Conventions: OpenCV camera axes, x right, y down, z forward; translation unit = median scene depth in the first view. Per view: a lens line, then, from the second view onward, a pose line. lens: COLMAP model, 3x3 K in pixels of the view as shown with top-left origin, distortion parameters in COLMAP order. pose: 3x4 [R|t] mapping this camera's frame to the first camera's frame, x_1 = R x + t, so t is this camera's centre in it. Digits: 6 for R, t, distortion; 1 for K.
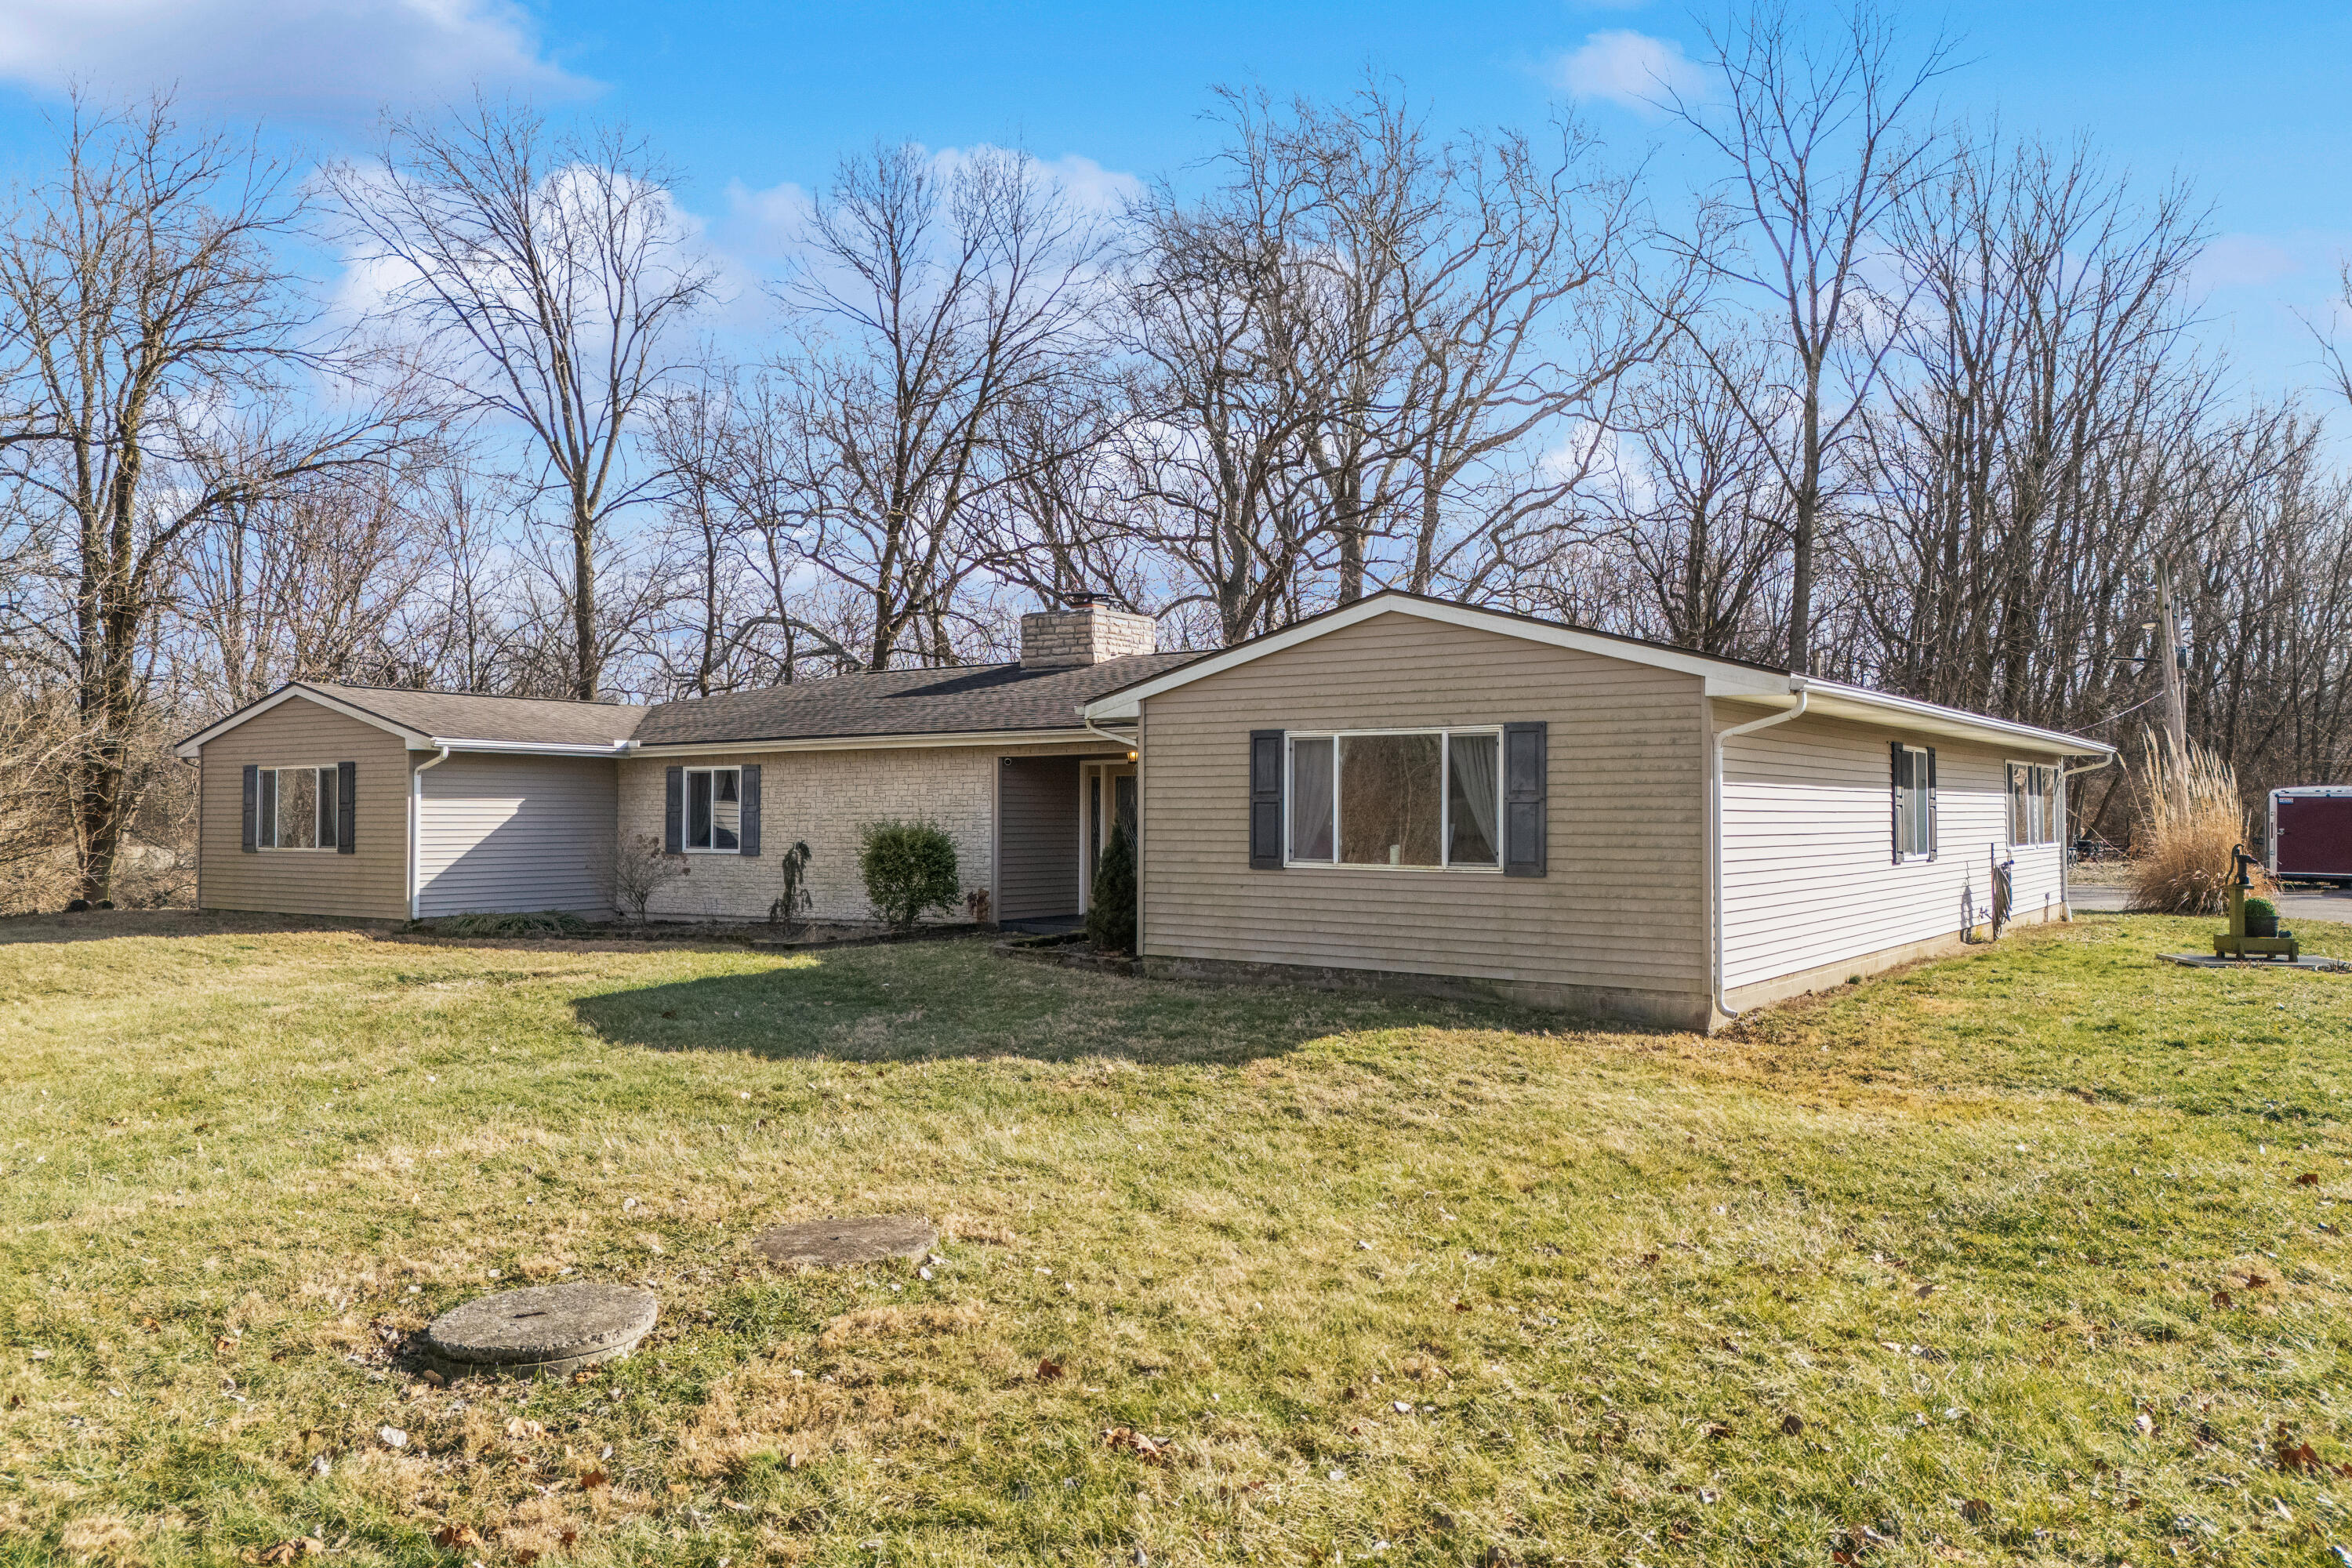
lens RADIAL K [[1655.8, 0, 1211.6], [0, 1655.8, 815.6], [0, 0, 1]] dist [0.025915, -0.008873]
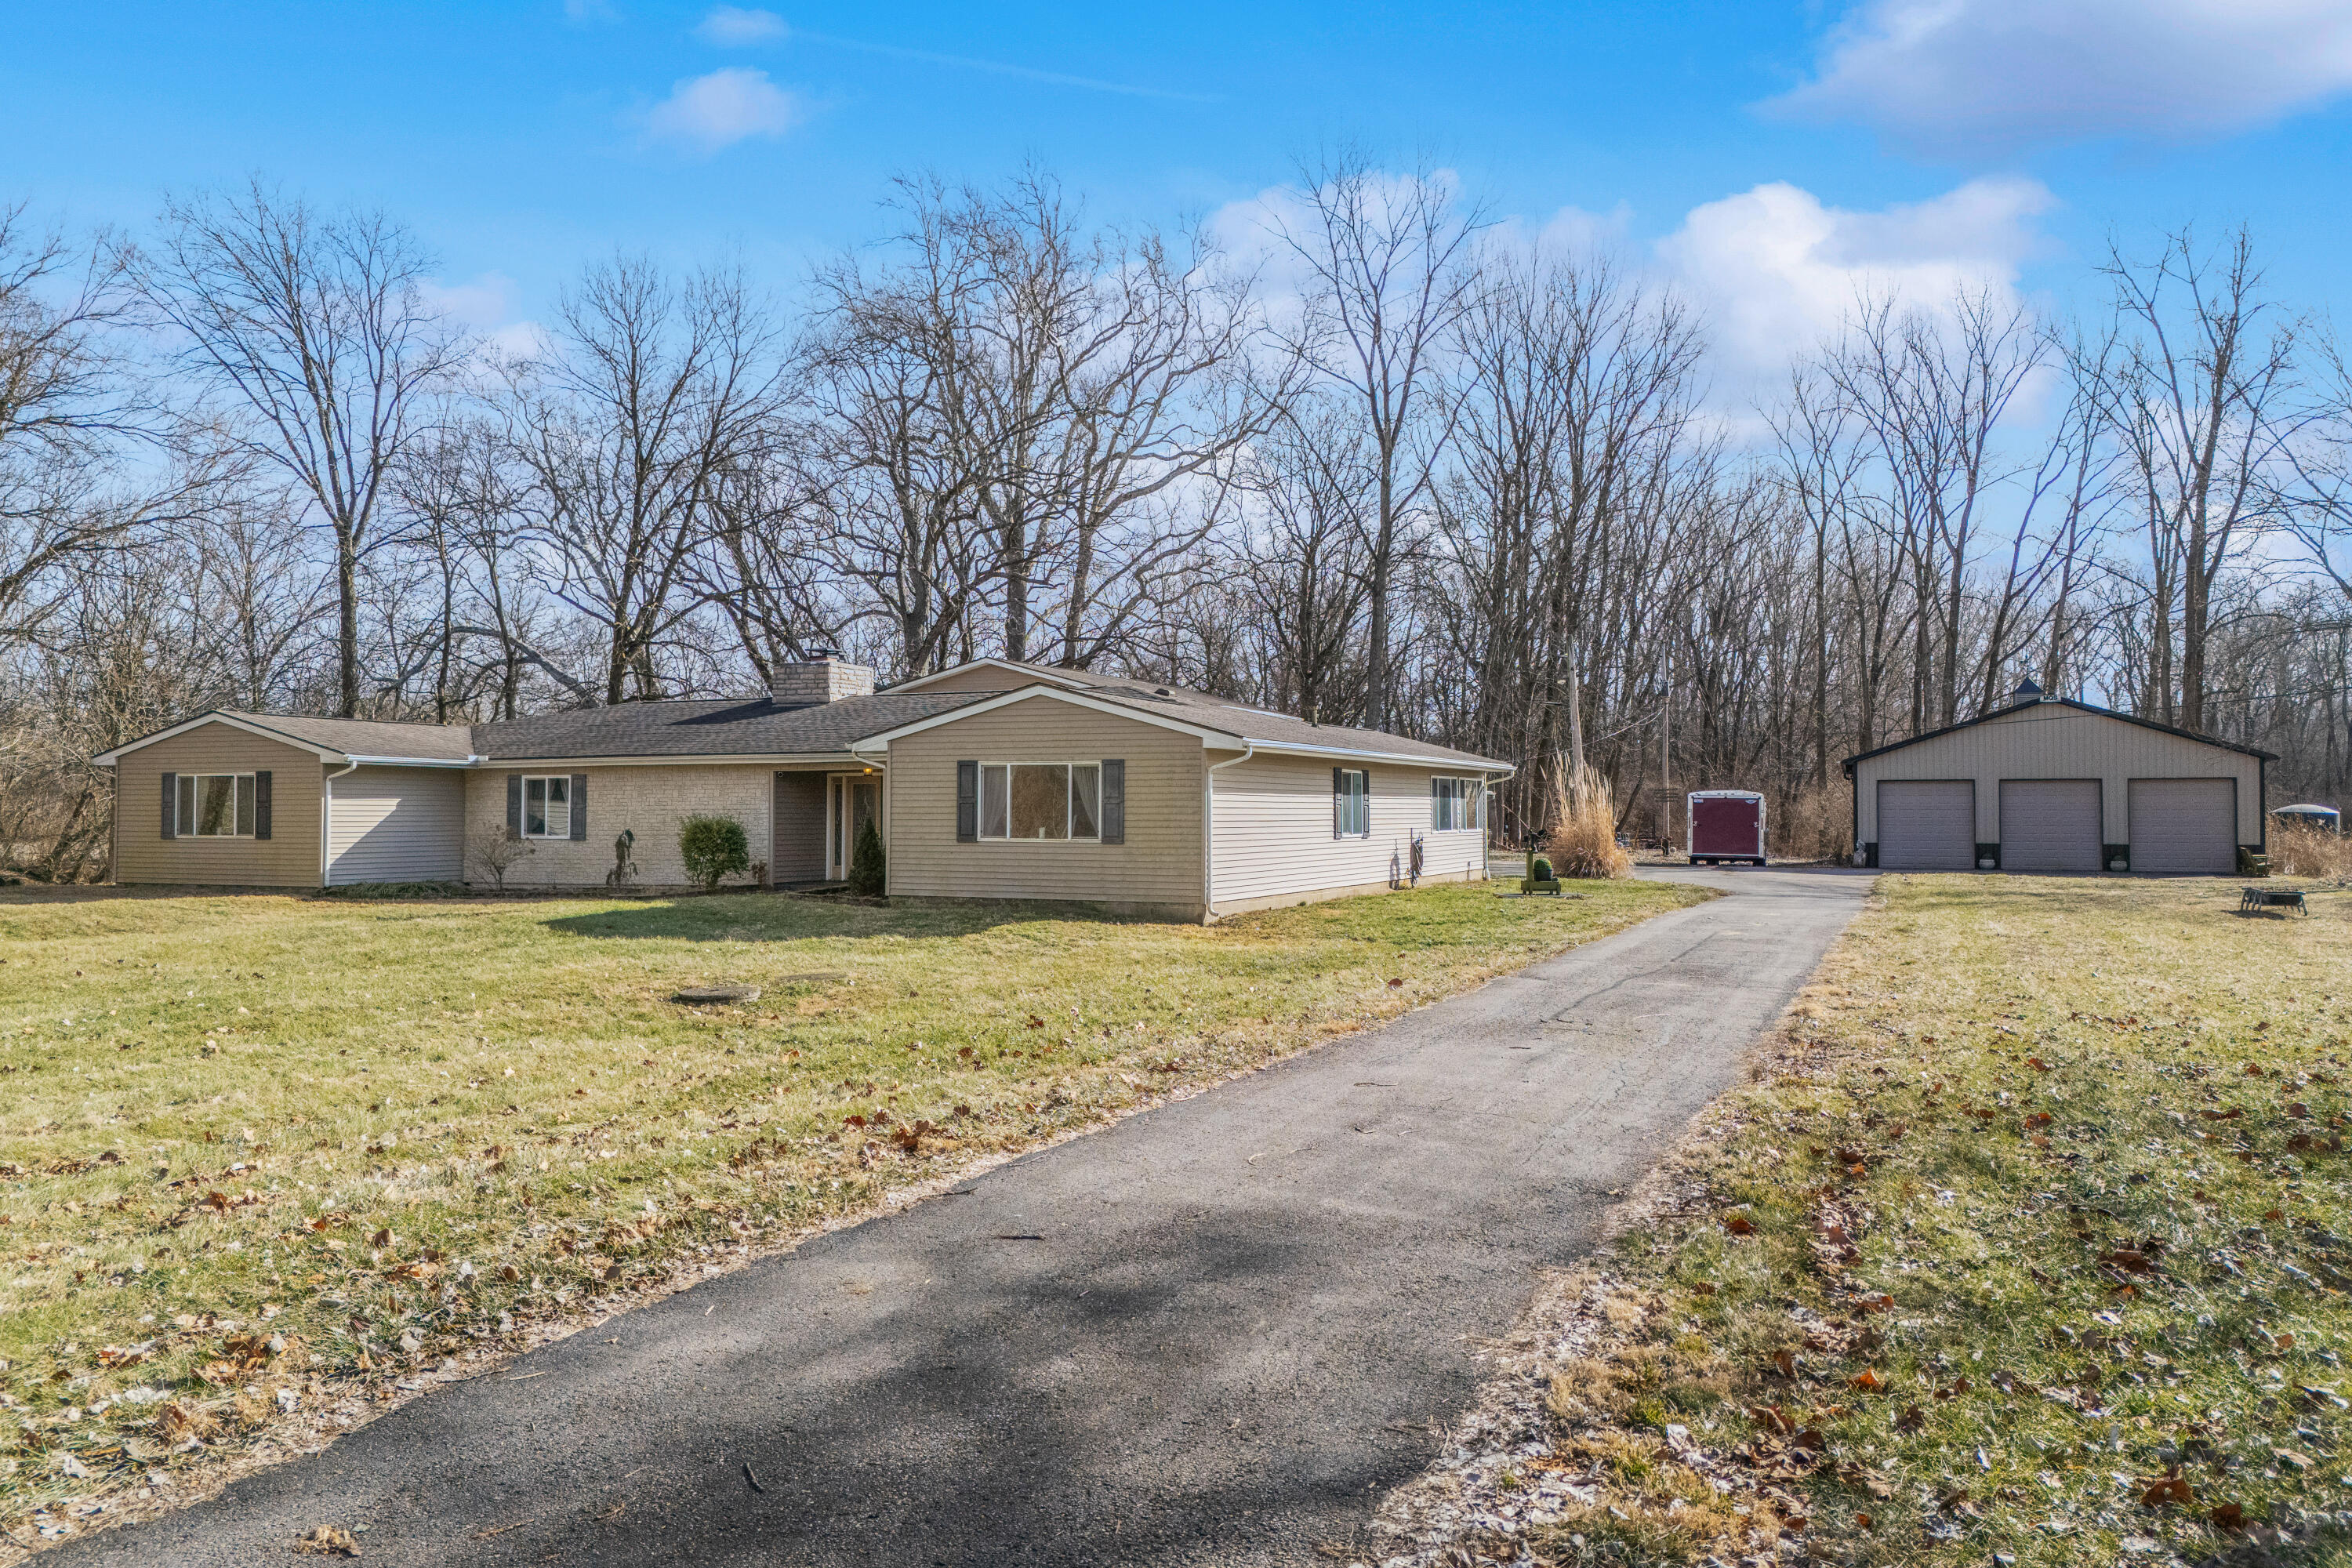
lens RADIAL K [[1655.8, 0, 1221.3], [0, 1655.8, 810.6], [0, 0, 1]] dist [0.025915, -0.008873]
pose [[0.978587, -0.000224, 0.205836, -0.035193], [0.000487, 0.999999, -0.001229, 0.001128], [-0.205835, 0.001302, 0.978586, -0.415783]]
